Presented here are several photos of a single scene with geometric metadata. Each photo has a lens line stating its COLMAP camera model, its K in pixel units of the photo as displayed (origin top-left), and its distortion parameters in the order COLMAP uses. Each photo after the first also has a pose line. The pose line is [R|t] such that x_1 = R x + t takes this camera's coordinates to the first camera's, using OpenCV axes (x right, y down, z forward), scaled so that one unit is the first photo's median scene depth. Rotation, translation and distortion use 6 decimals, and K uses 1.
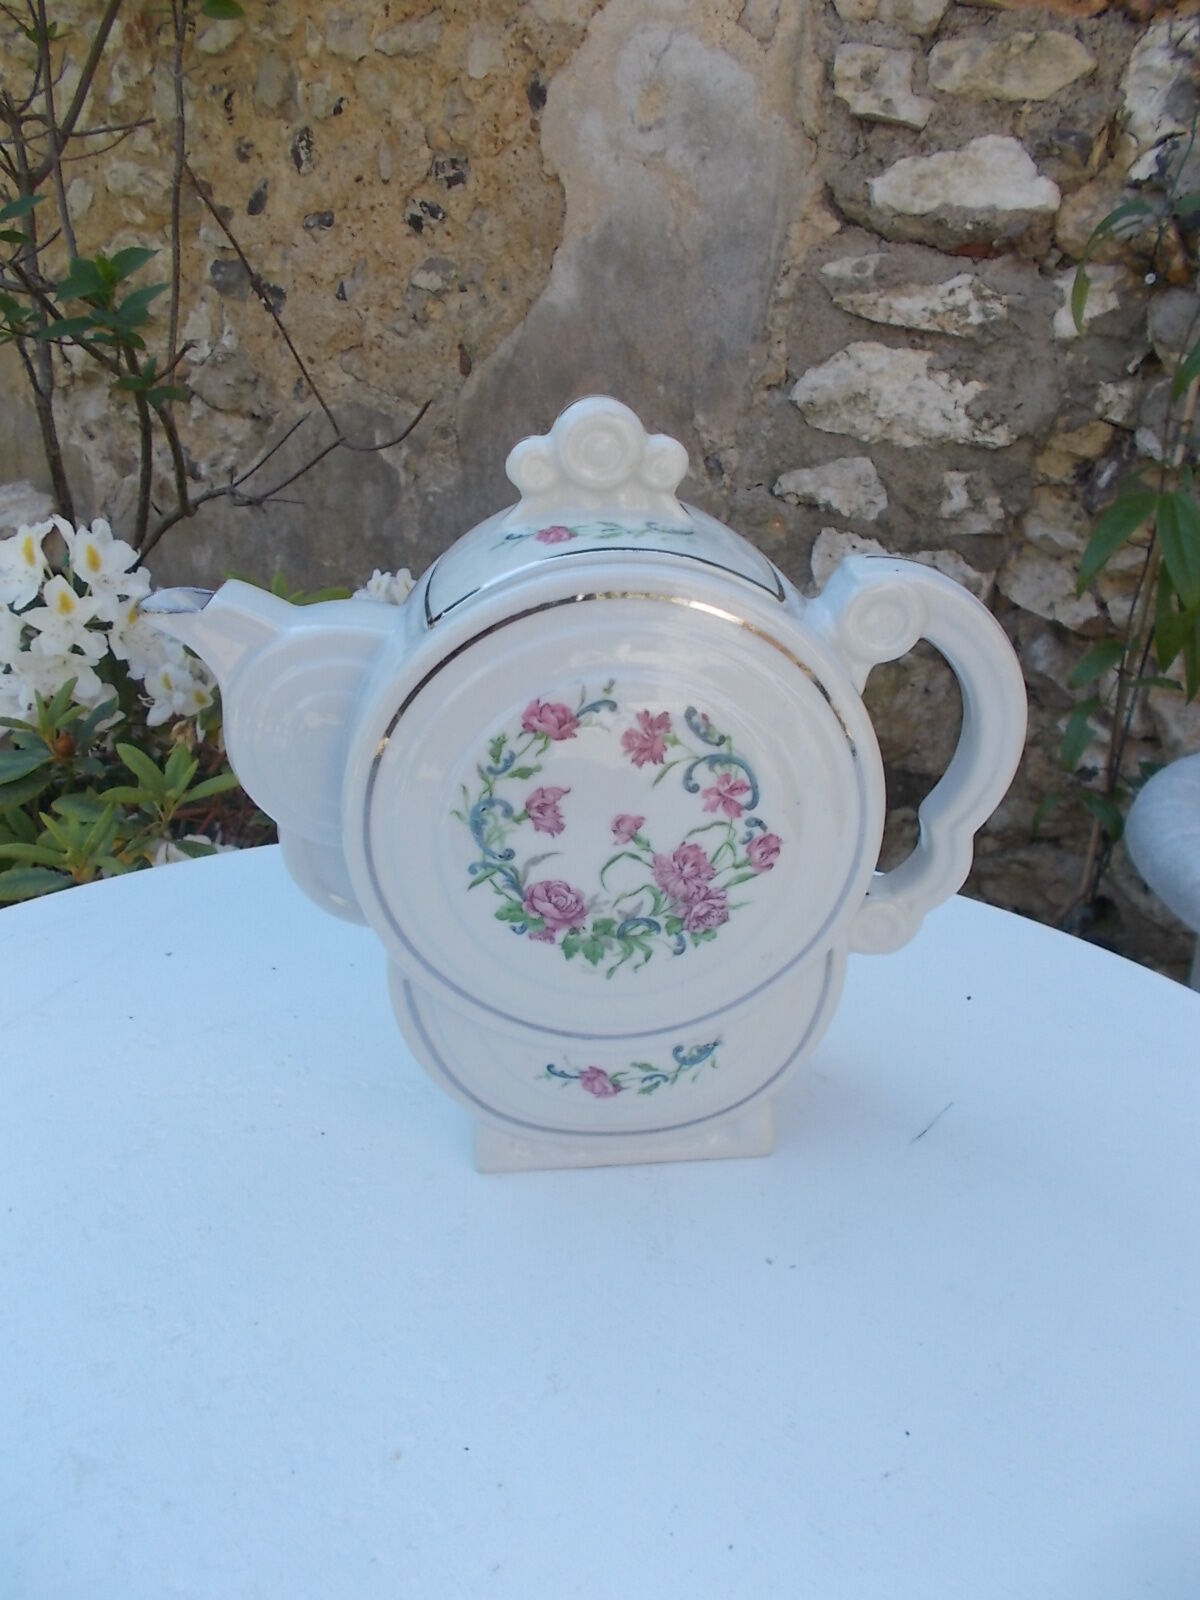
lens RADIAL K [[1208.9, 0, 601.5], [0, 1208.9, 814.4], [0, 0, 1]] dist [0.011867, -0.023797]
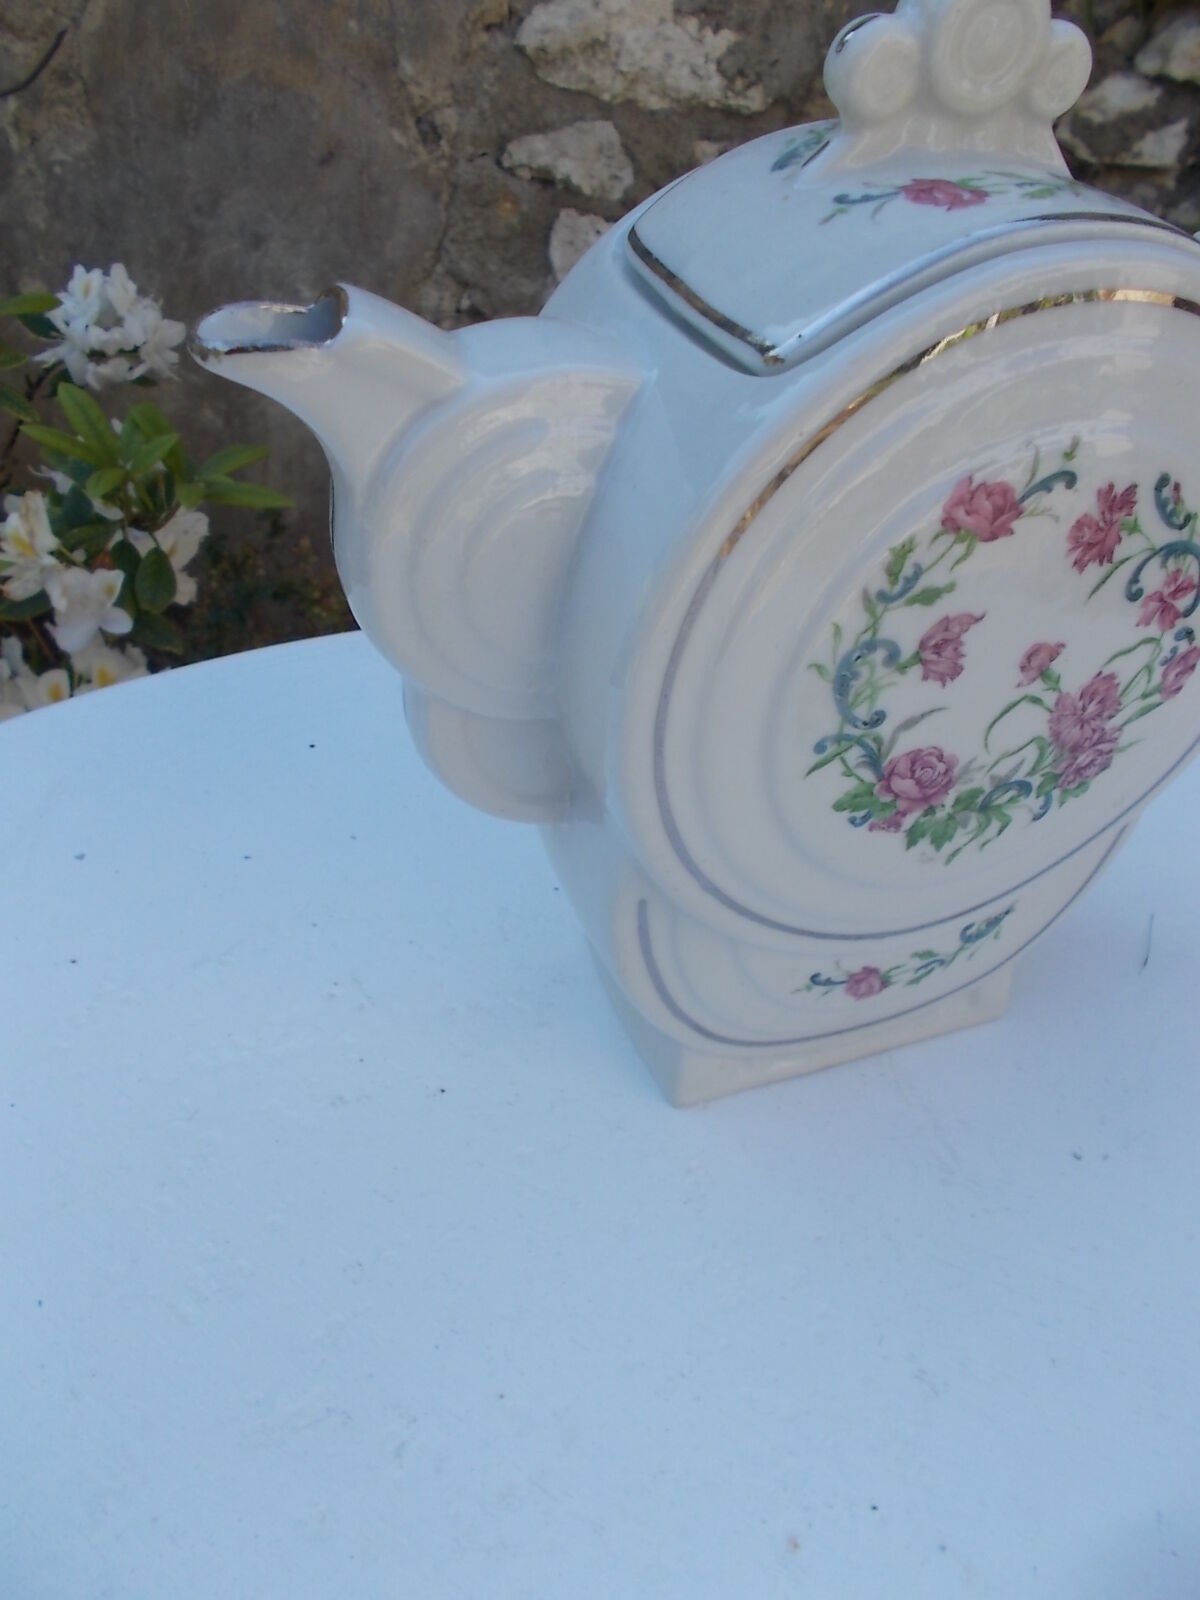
lens RADIAL K [[1208.9, 0, 609.1], [0, 1208.9, 799.0], [0, 0, 1]] dist [0.011867, -0.023797]
pose [[0.953168, -0.130736, 0.272724, -0.087848], [0.068658, 0.971737, 0.225862, -0.018215], [-0.294545, -0.196560, 0.935205, 0.091722]]
